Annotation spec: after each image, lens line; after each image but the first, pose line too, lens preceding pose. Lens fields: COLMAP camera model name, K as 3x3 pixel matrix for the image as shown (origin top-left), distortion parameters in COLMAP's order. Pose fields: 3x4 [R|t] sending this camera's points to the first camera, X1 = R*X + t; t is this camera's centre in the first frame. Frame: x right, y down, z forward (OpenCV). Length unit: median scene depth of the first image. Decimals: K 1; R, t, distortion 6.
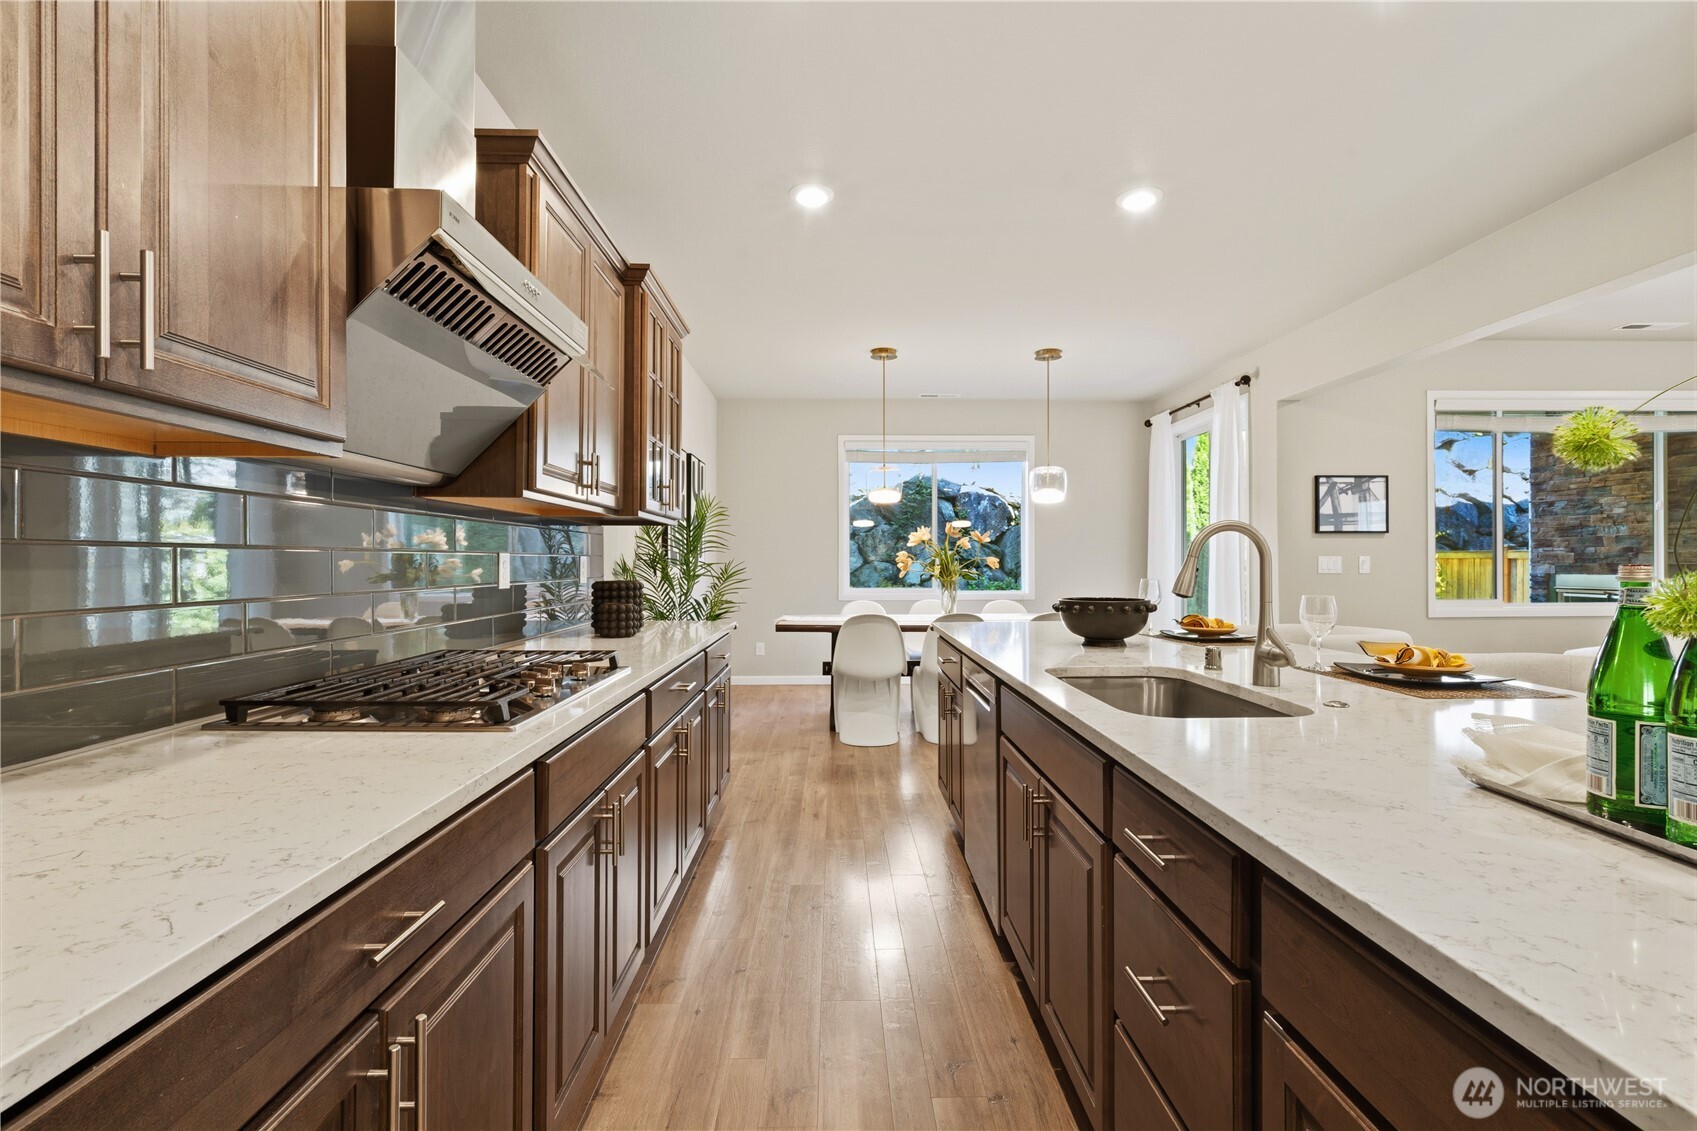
lens RADIAL K [[767.8, 0, 853.9], [0, 767.8, 563.7], [0, 0, 1]] dist [0.001600, -0.000192]
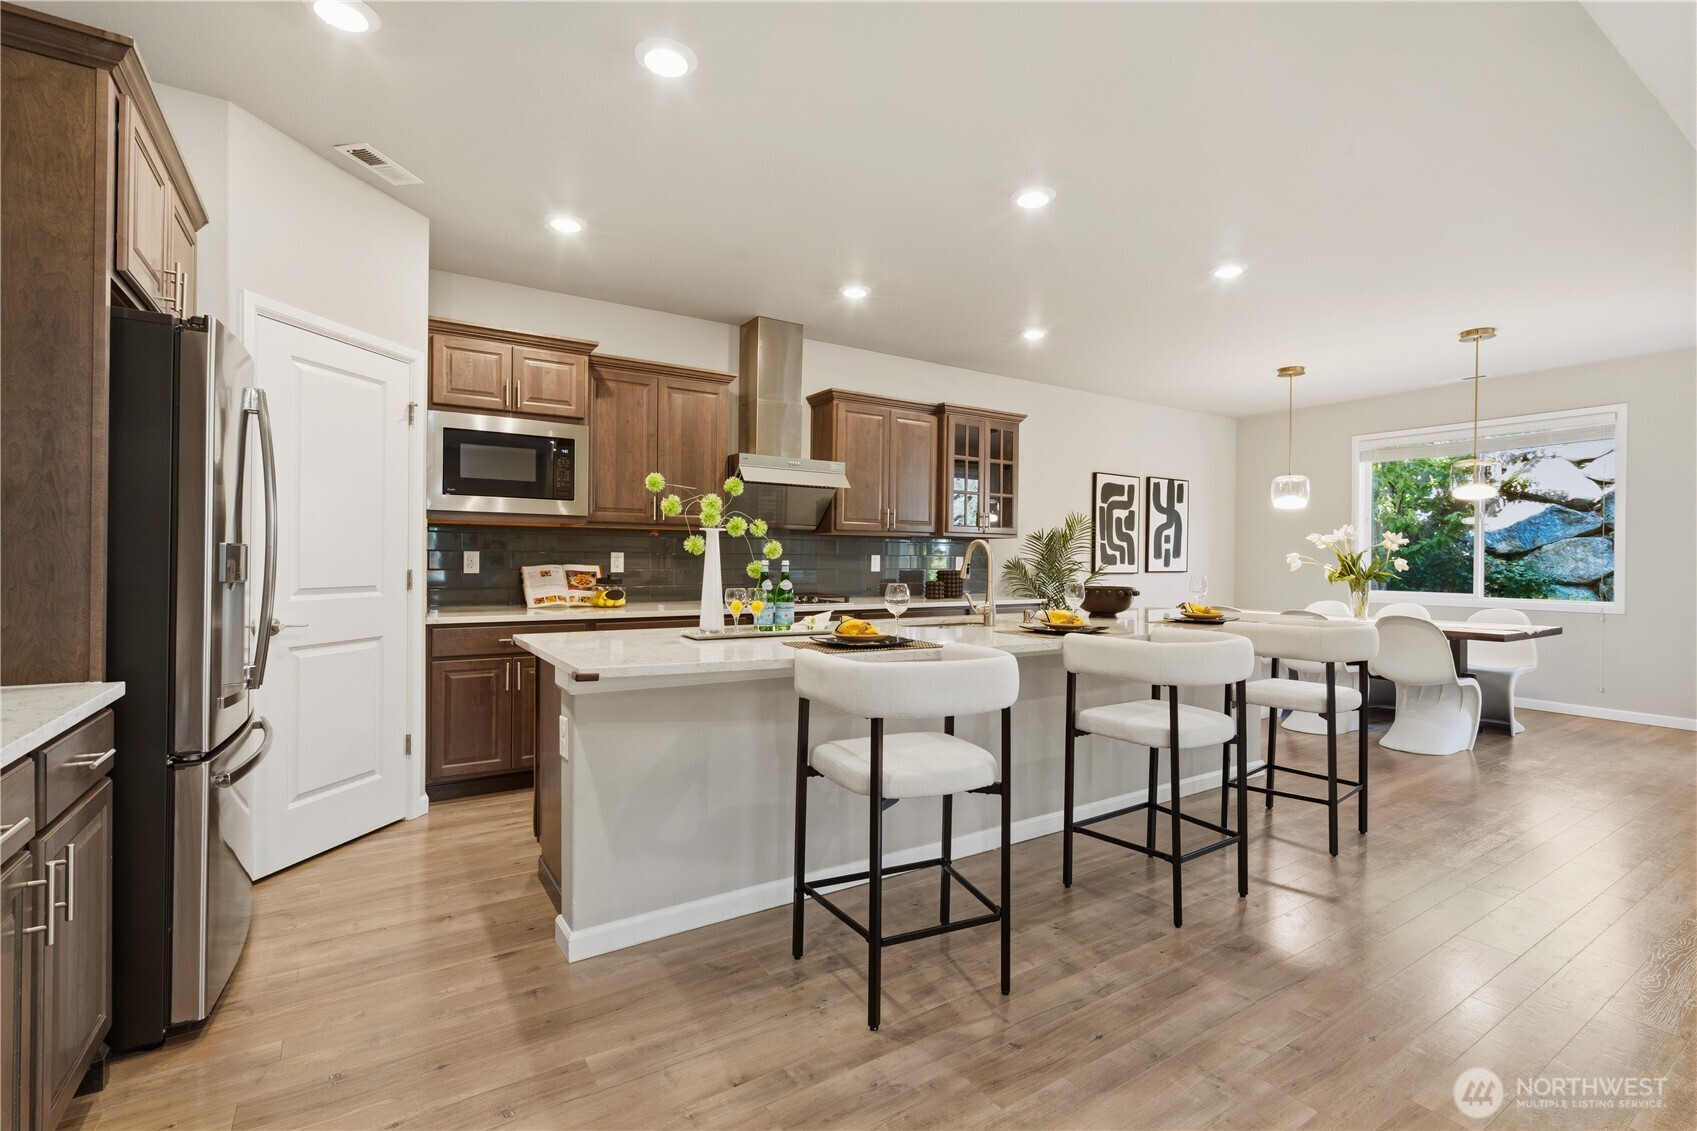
lens RADIAL K [[760.8, 0, 854.8], [0, 760.8, 562.9], [0, 0, 1]] dist [-0.010071, -0.000069]
pose [[0.520214, 0.012389, -0.853946, 0.666113], [-0.011711, 0.999904, 0.007373, -0.002432], [0.853955, 0.006165, 0.520310, -0.086689]]
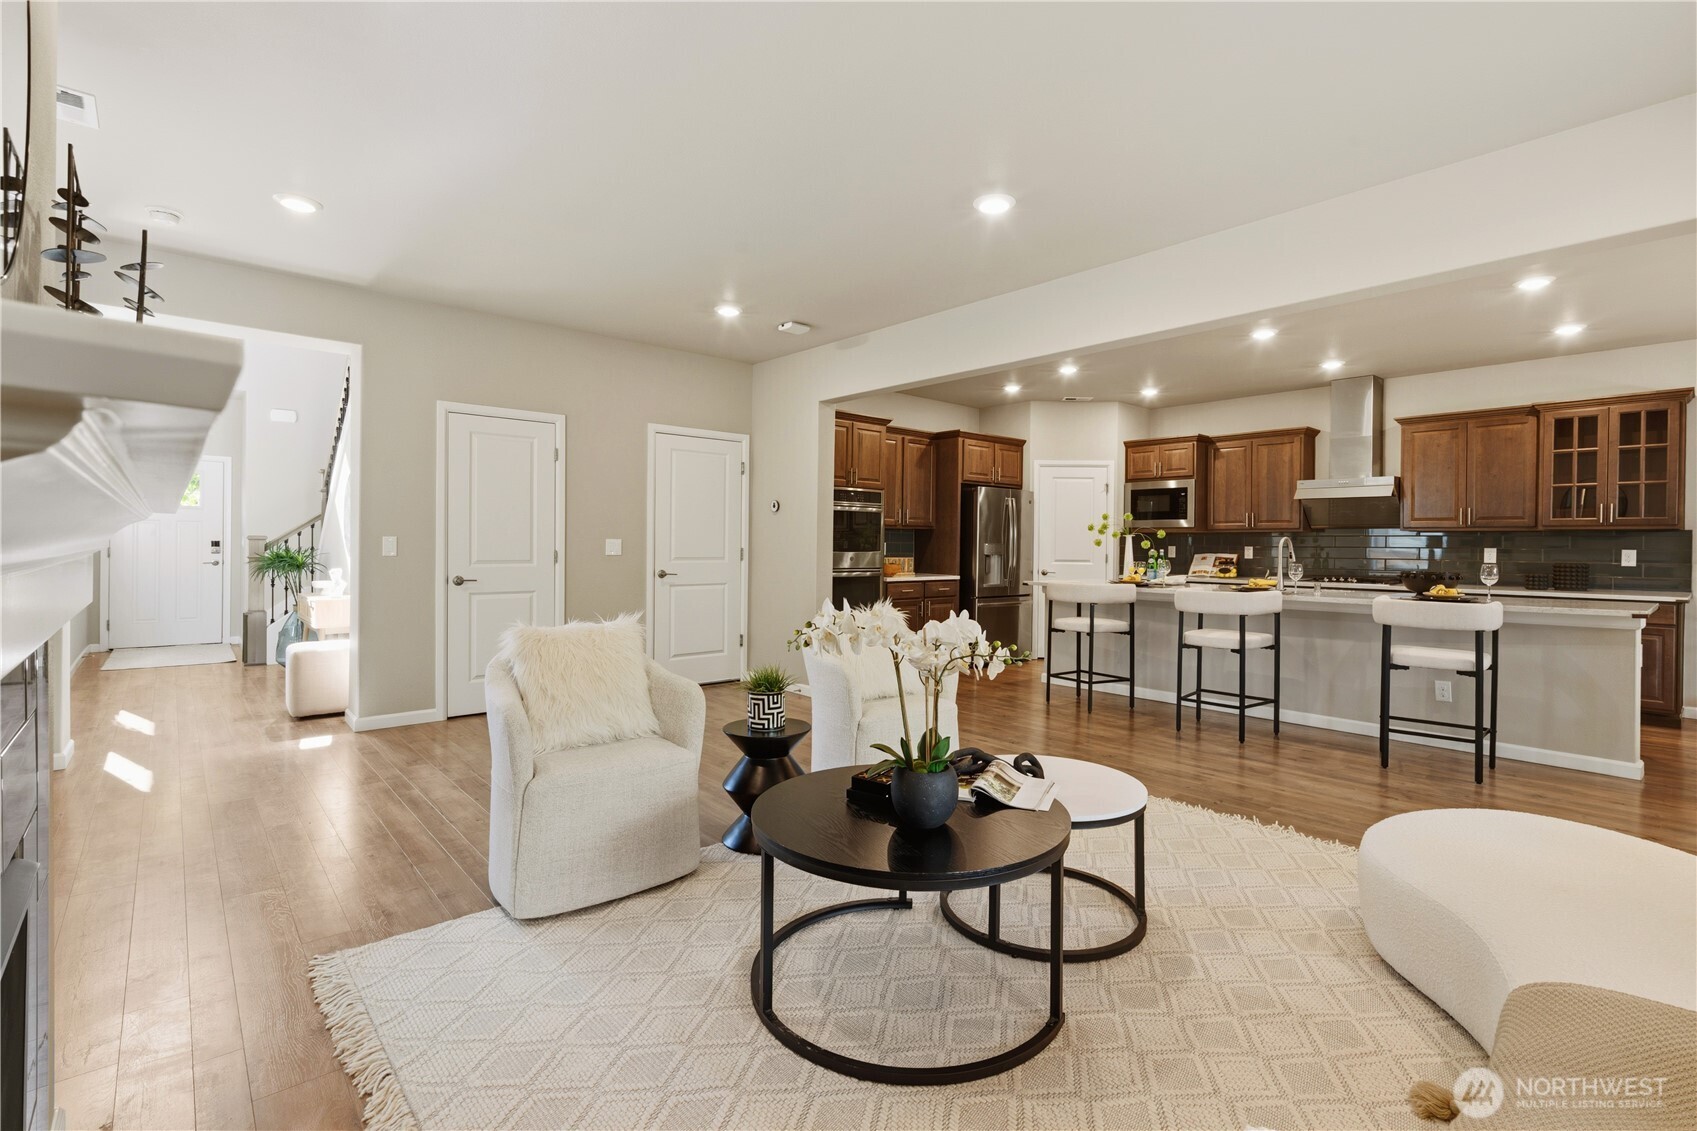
lens RADIAL K [[762.5, 0, 849.4], [0, 762.5, 543.8], [0, 0, 1]] dist [0.000598, 0.000186]
pose [[-0.760709, -0.004906, -0.649075, 1.301644], [-0.008891, 0.999956, 0.002862, -0.007060], [0.649033, 0.007947, -0.760719, 0.748067]]
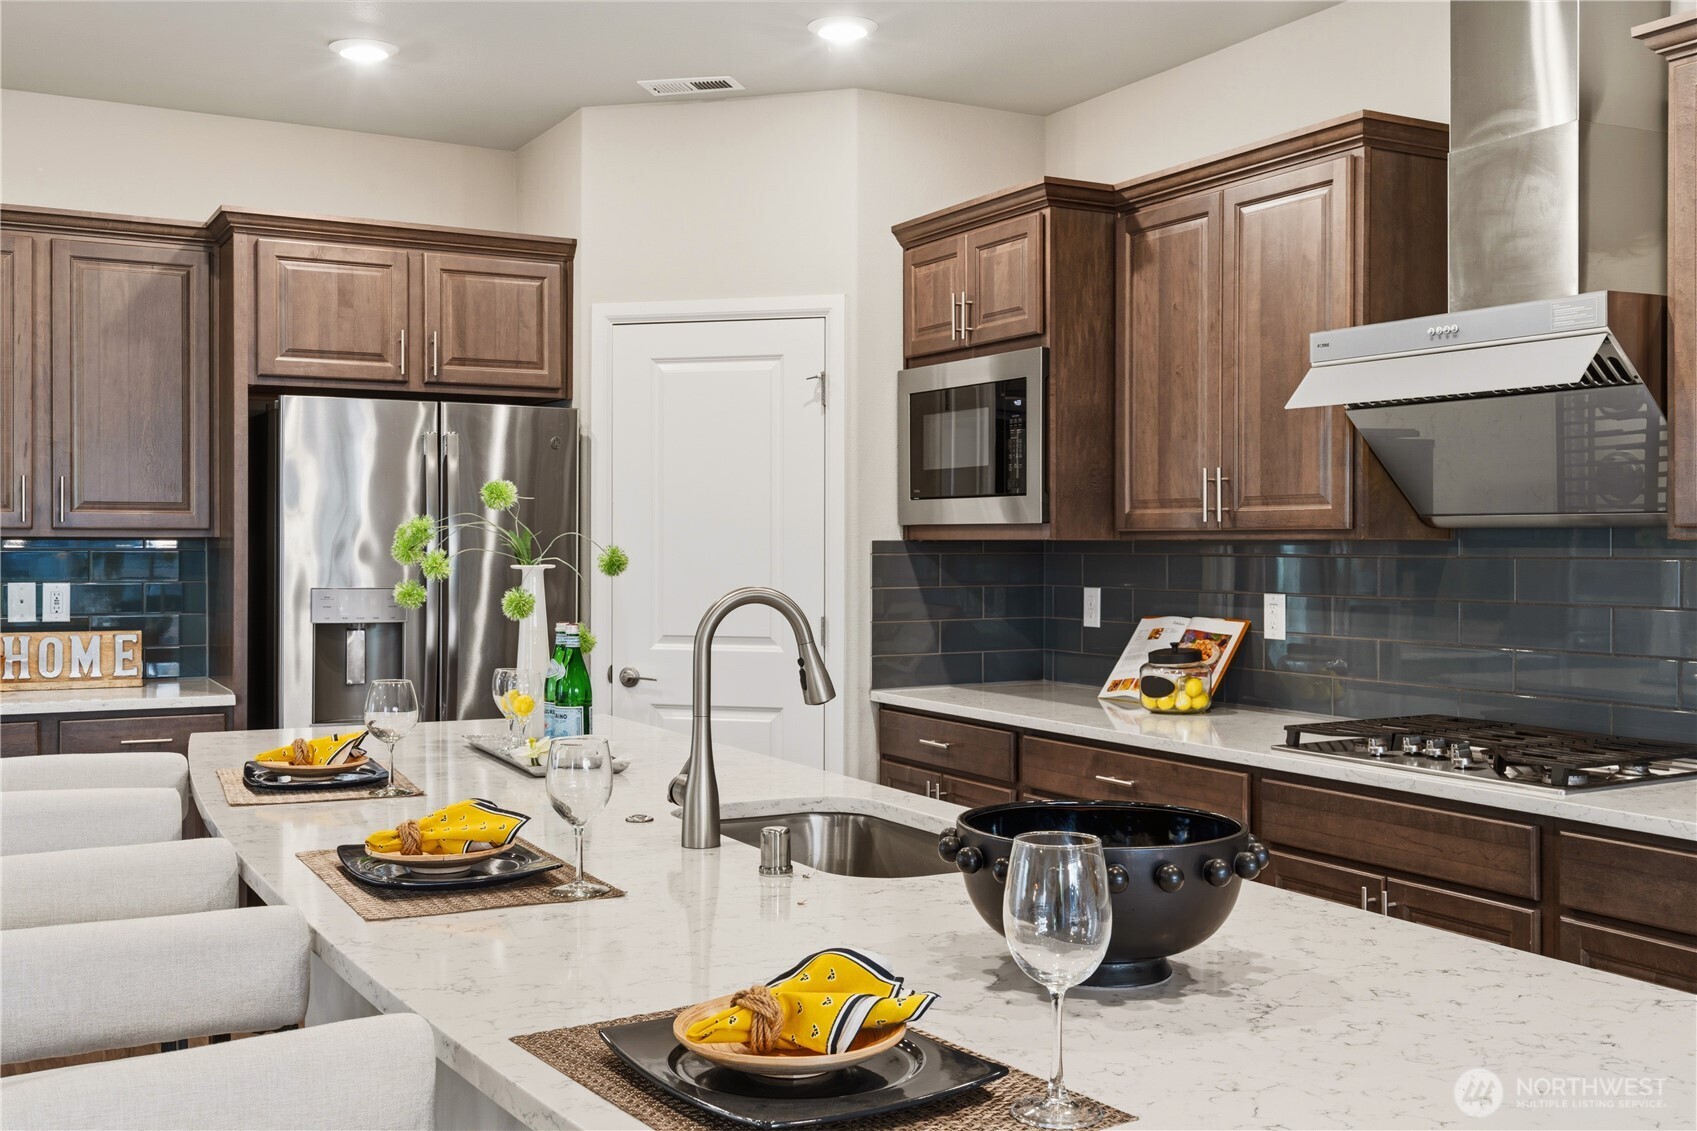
lens RADIAL K [[1665.1, 0, 839.0], [0, 1665.1, 566.5], [0, 0, 1]] dist [0.015190, -0.009859]
pose [[-0.885496, 0.009188, -0.464556, 0.365092], [0.001101, 0.999843, 0.017677, -0.033665], [0.464645, 0.015141, -0.885368, 0.780188]]
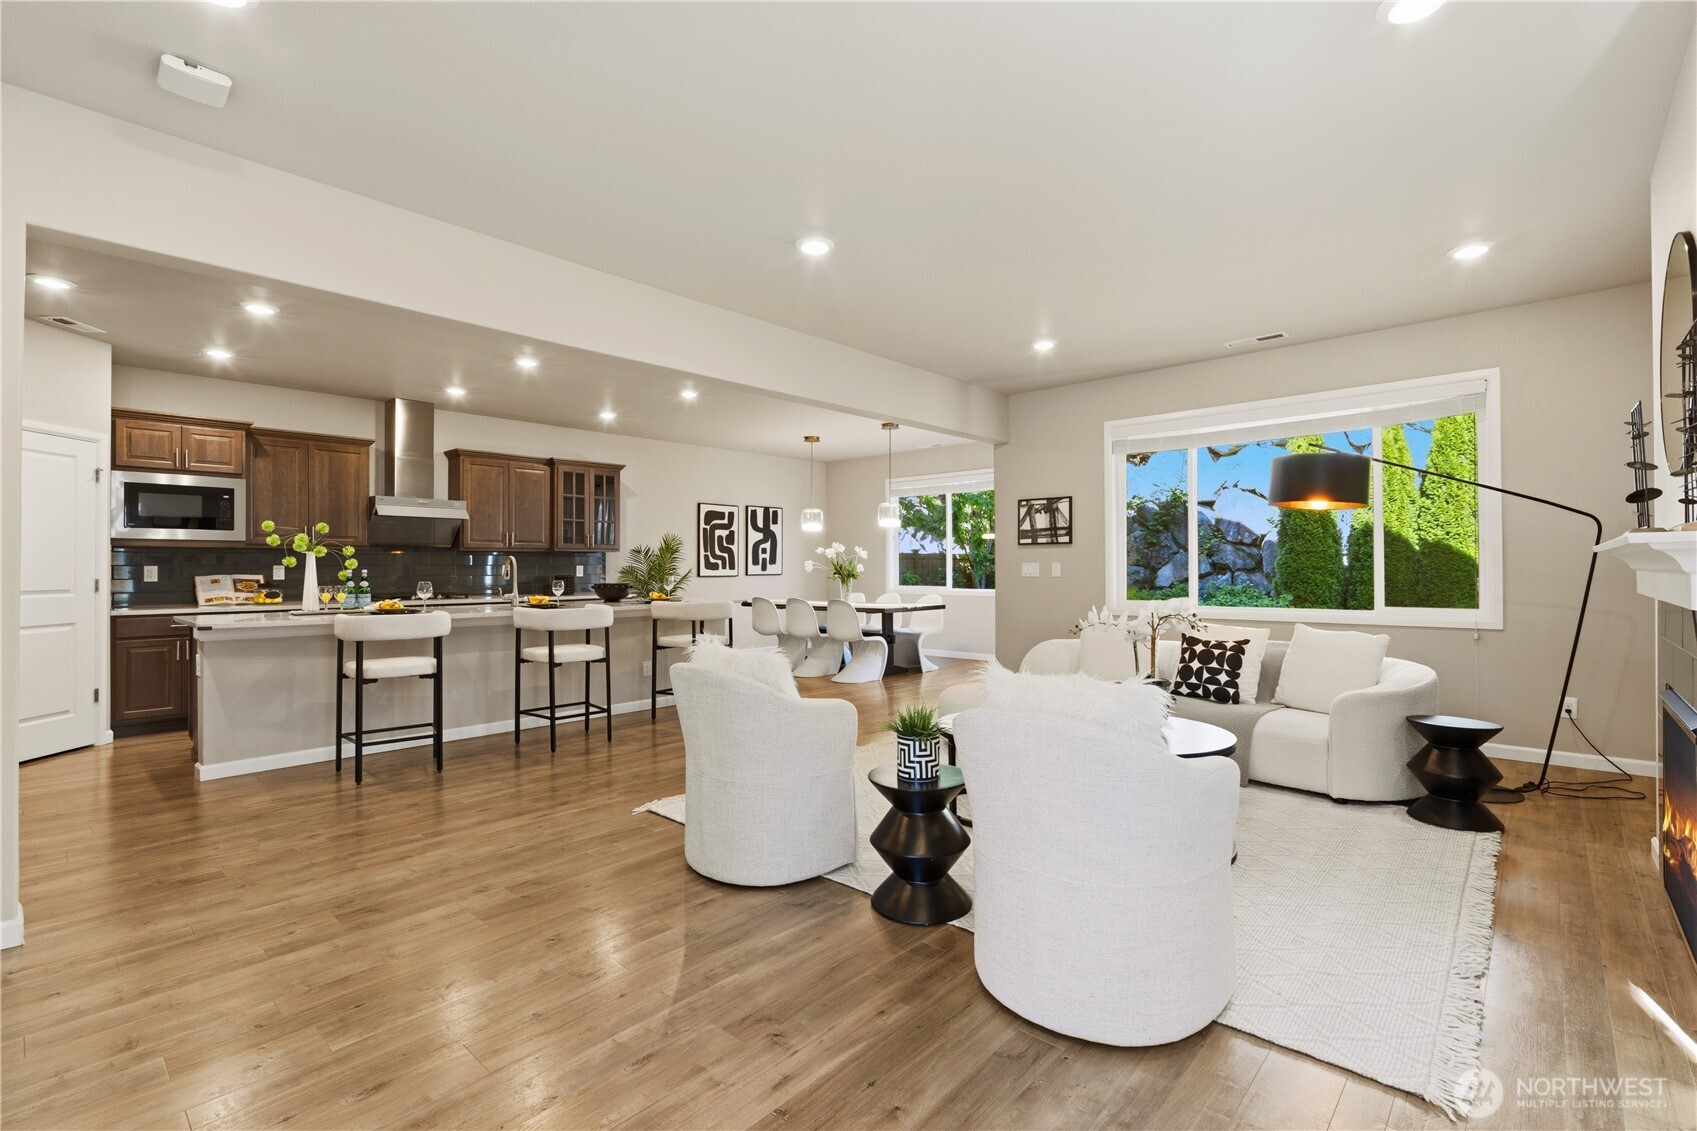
lens RADIAL K [[767.8, 0, 853.9], [0, 767.8, 563.7], [0, 0, 1]] dist [0.001600, -0.000192]
pose [[0.715075, -0.000877, -0.699047, 1.294149], [-0.001126, 0.999996, -0.002407, -0.005591], [0.699047, 0.002508, 0.715071, -0.100837]]
